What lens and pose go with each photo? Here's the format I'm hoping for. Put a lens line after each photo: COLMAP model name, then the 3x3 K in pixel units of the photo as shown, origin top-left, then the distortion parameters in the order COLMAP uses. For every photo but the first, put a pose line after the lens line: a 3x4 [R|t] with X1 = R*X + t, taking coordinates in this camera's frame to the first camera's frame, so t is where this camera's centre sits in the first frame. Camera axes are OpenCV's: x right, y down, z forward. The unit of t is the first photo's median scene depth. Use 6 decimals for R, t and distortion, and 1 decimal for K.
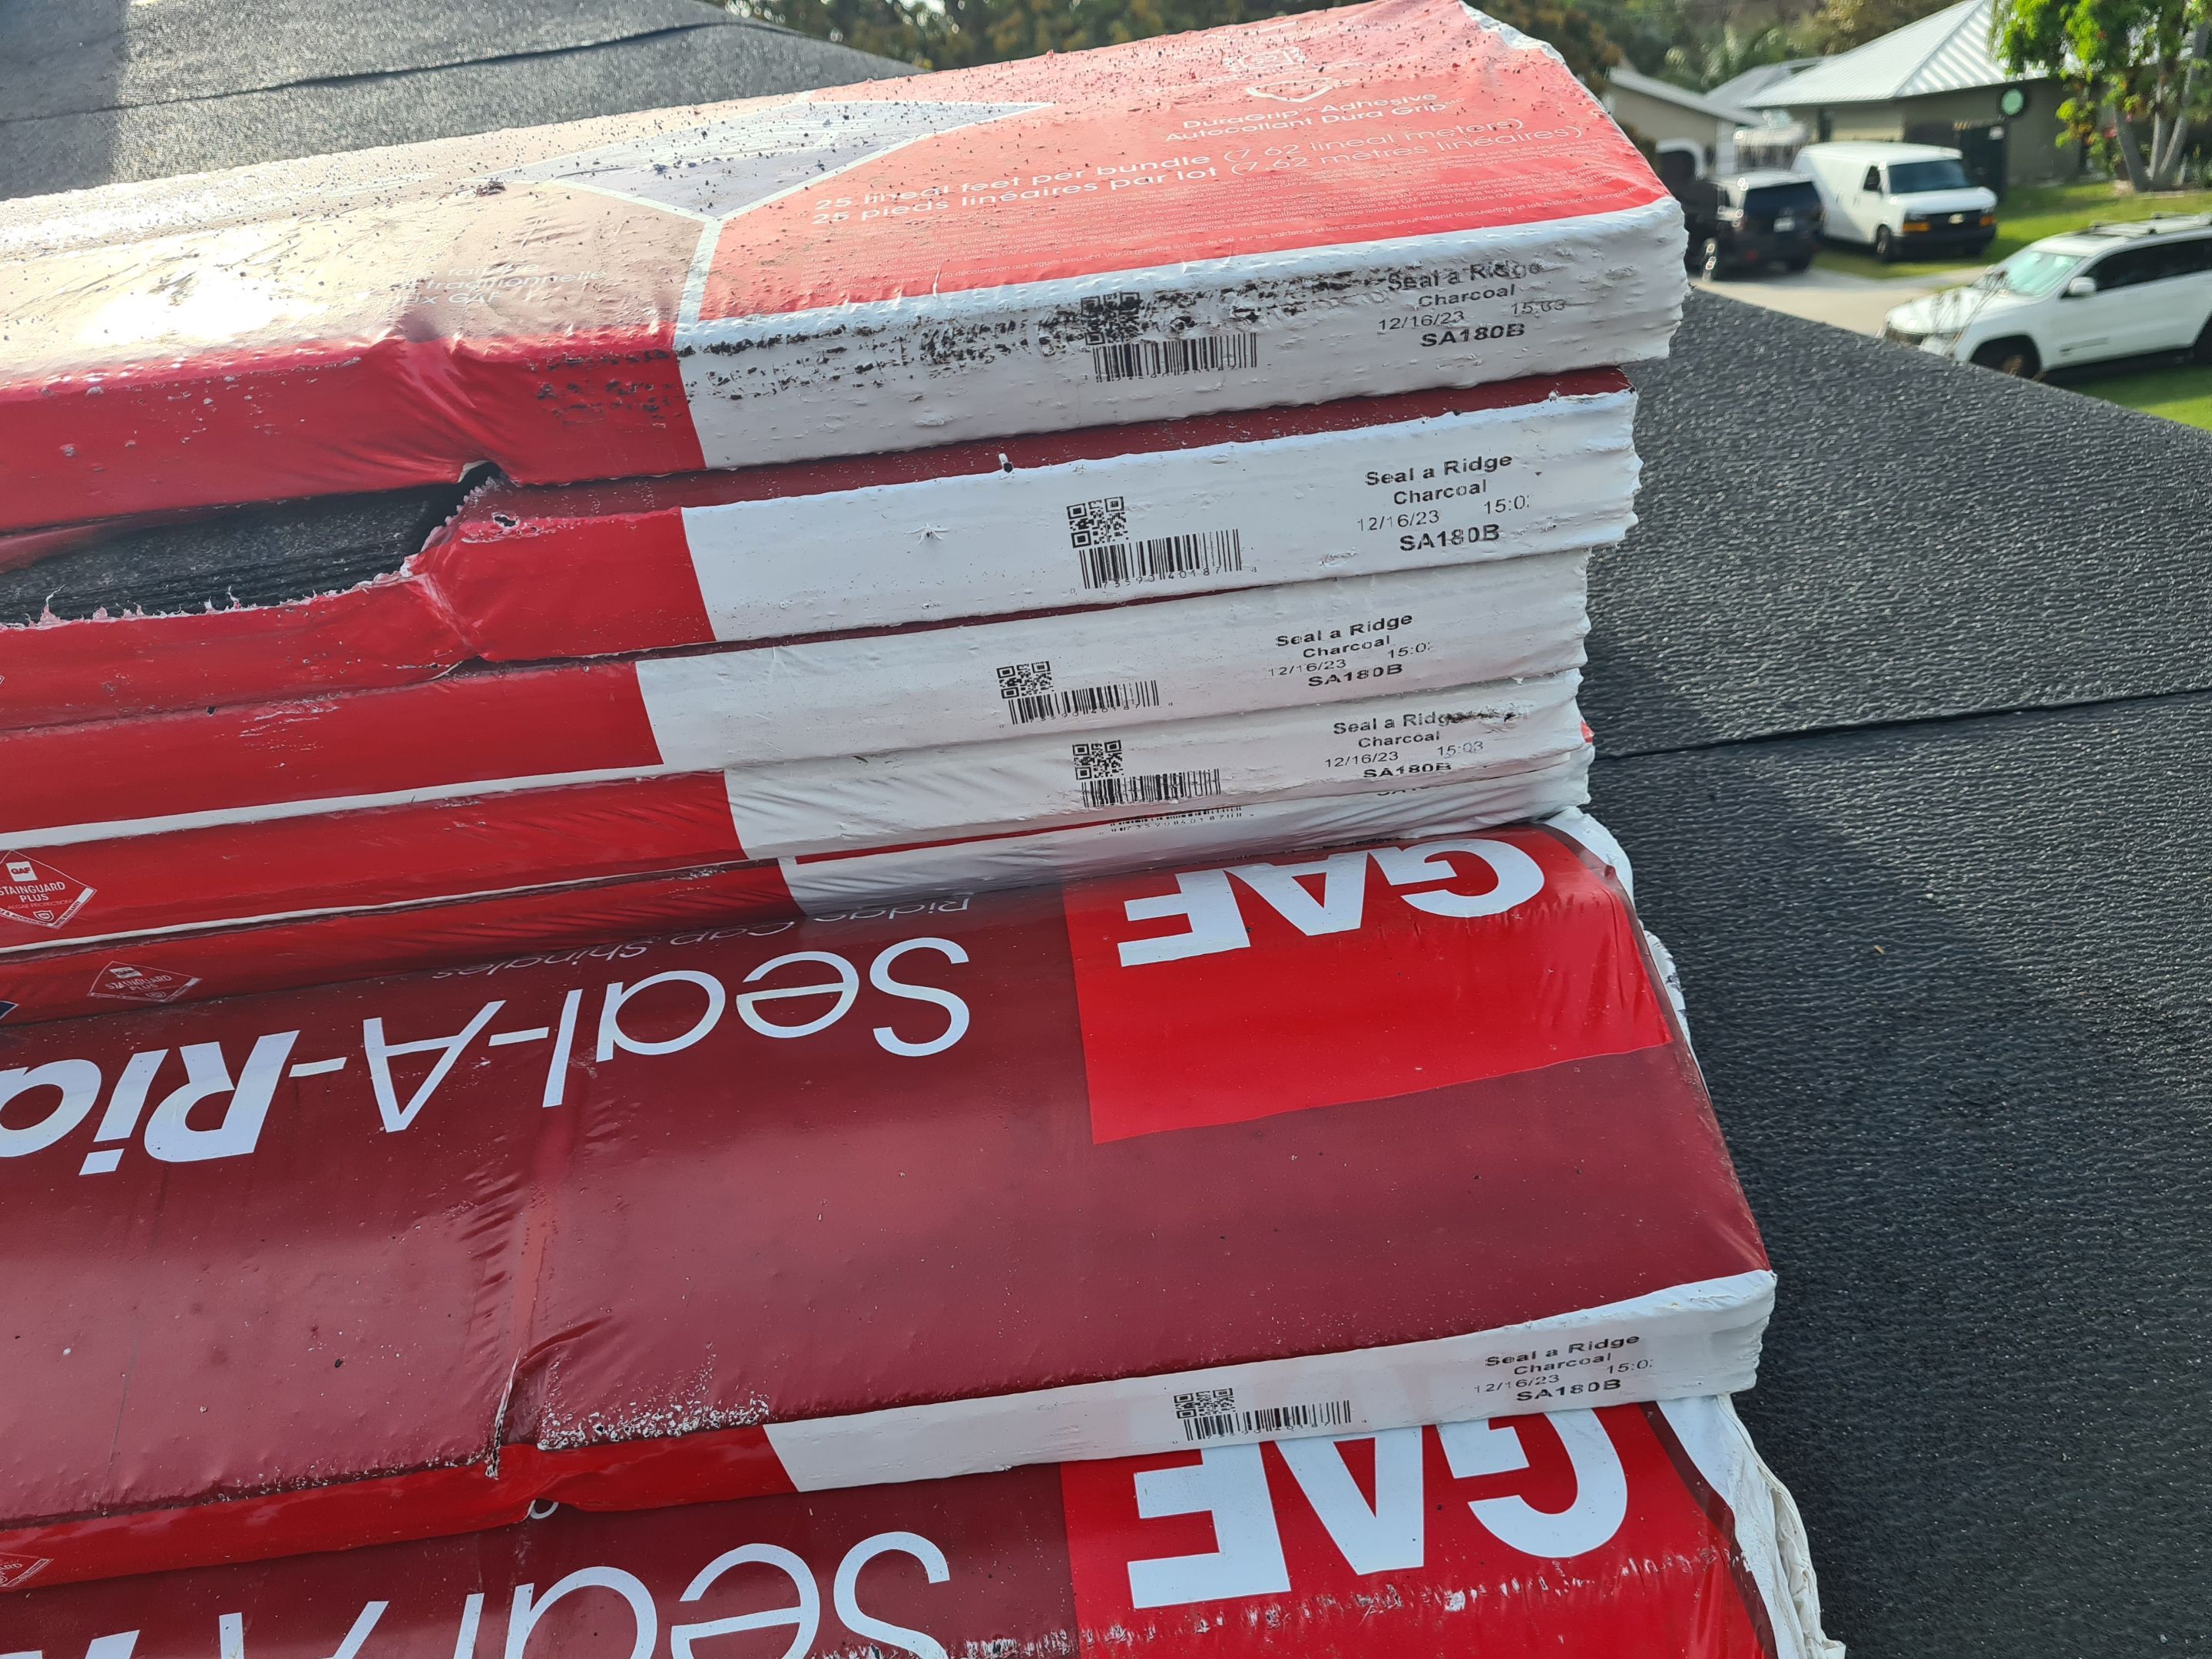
lens RADIAL K [[1722.5, 0, 1119.8], [0, 1722.5, 829.3], [0, 0, 1]] dist [0.047969, -0.036914]
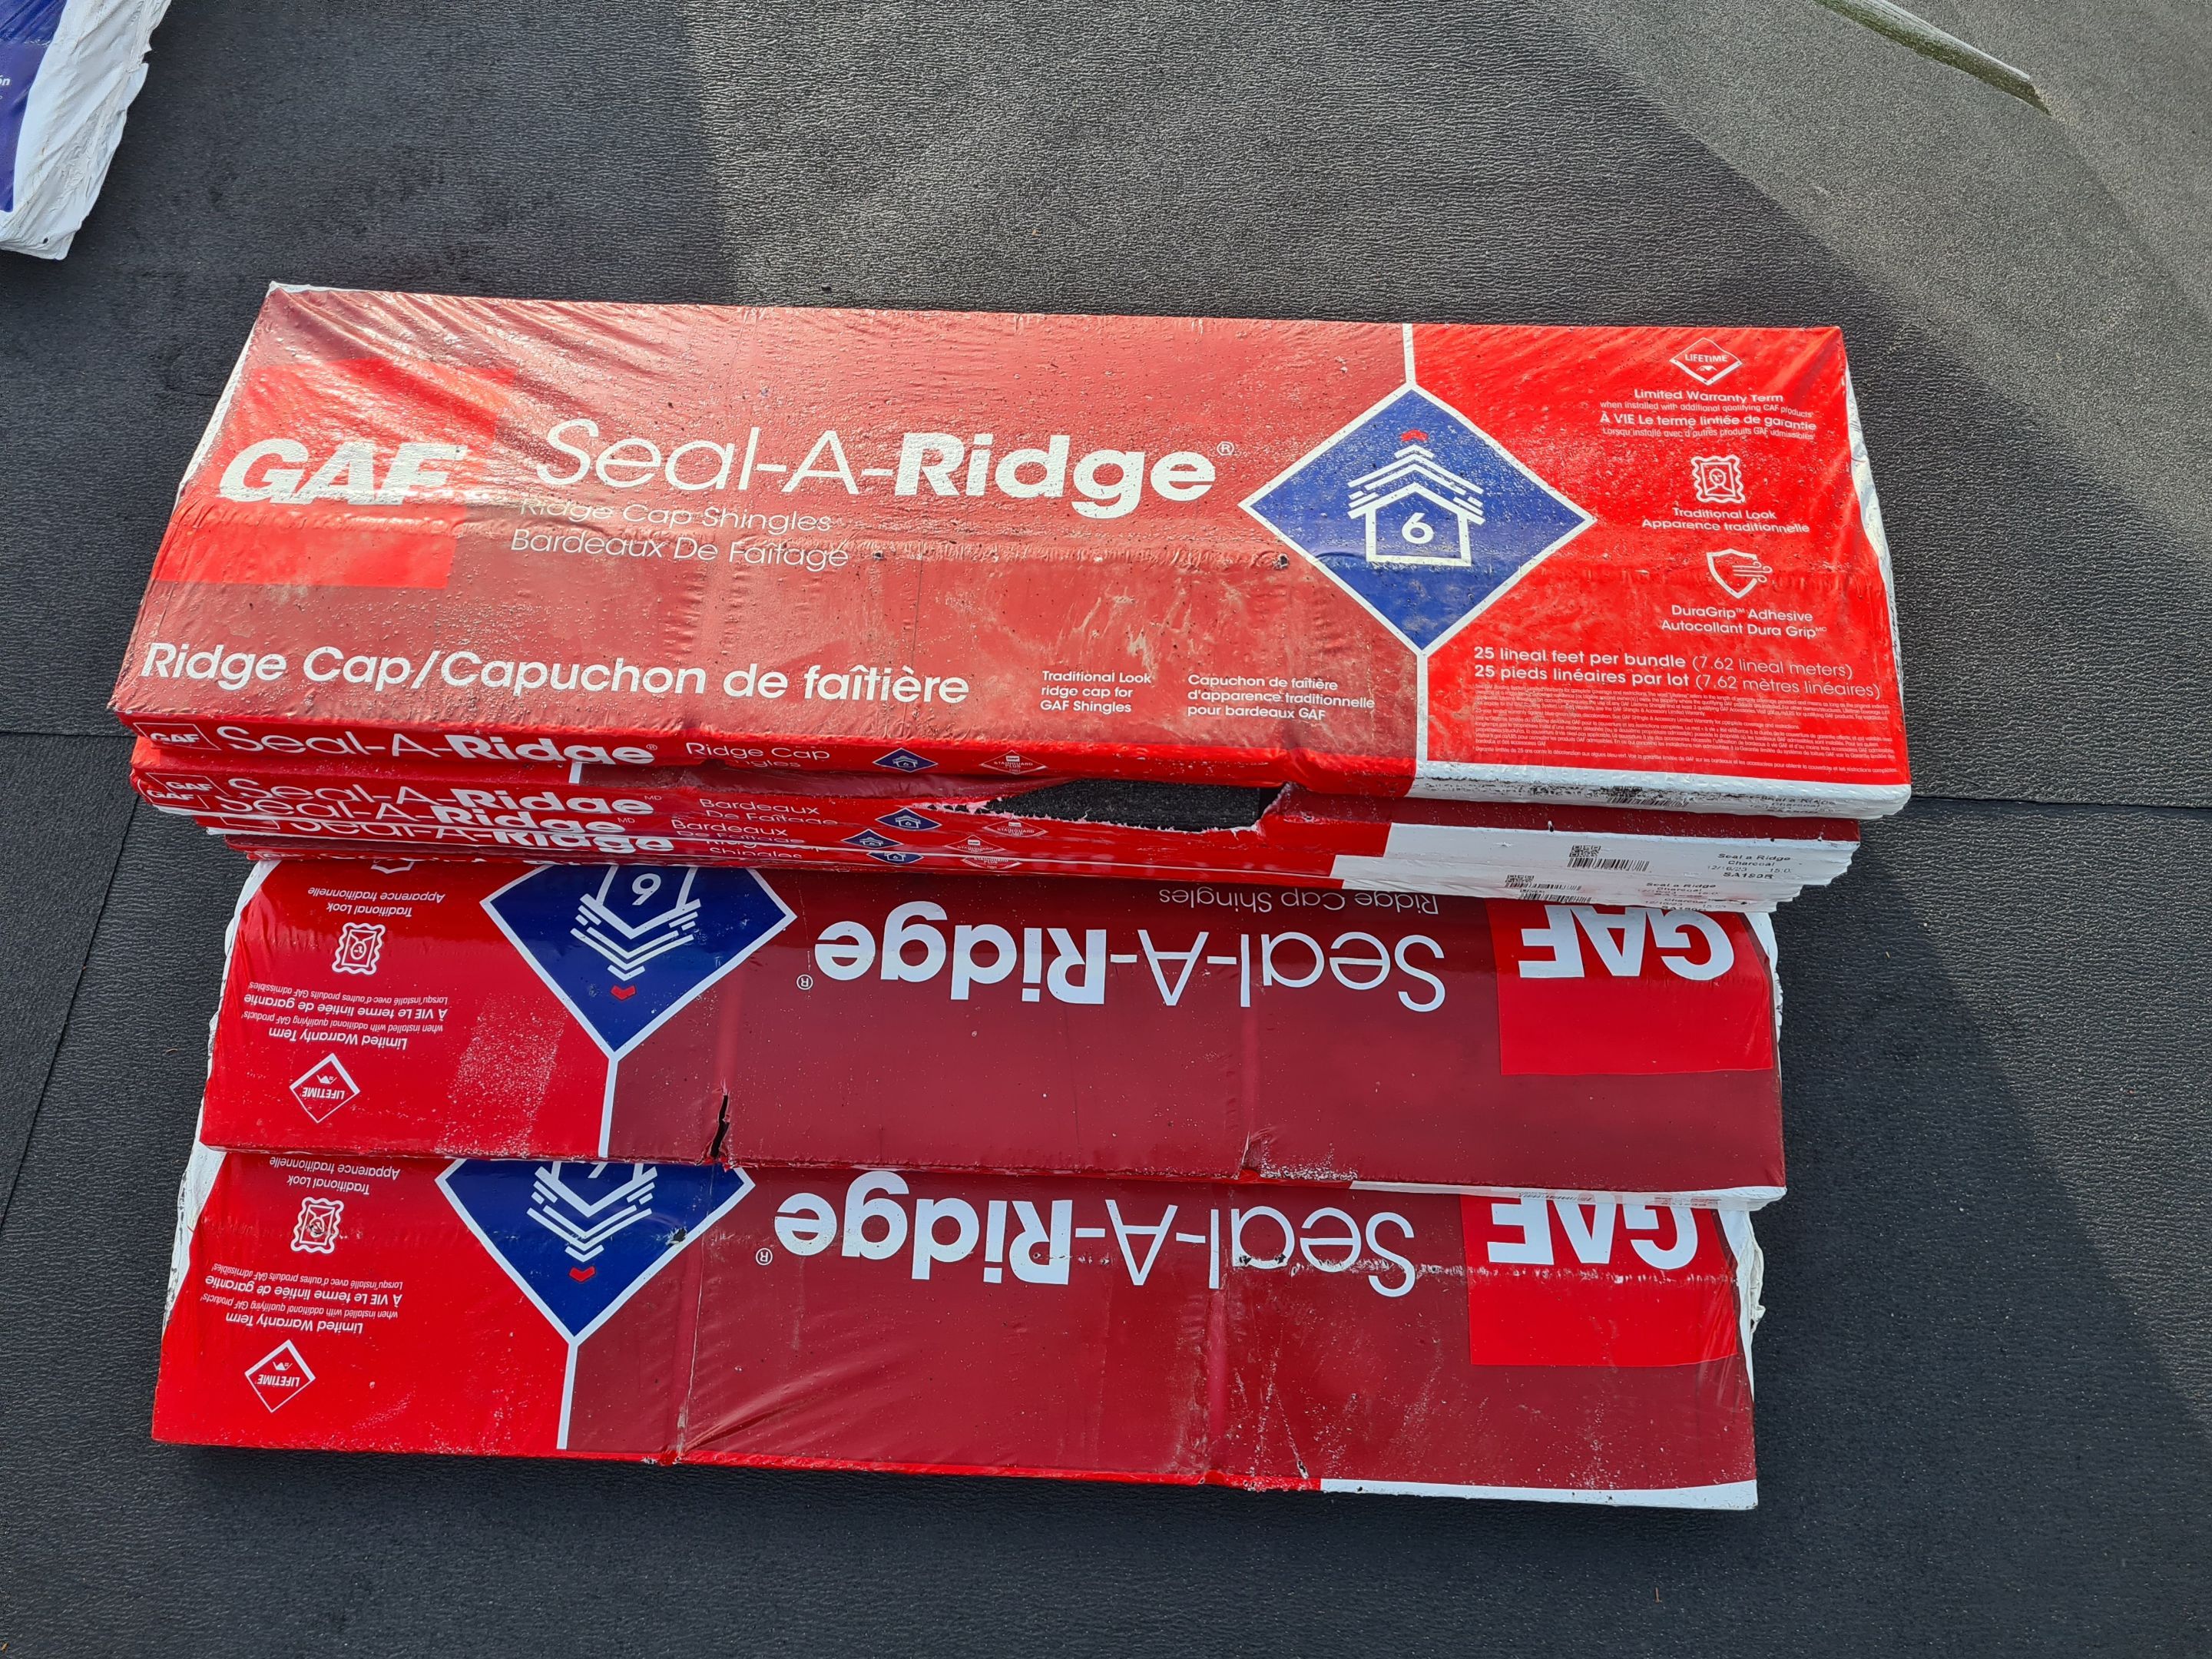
lens RADIAL K [[1722.5, 0, 1096.5], [0, 1722.5, 829.6], [0, 0, 1]] dist [0.047969, -0.036914]
pose [[0.990064, 0.135707, 0.036846, -0.609439], [-0.136712, 0.867572, 0.478151, -1.006858], [0.032922, -0.478437, 0.877504, -0.755858]]
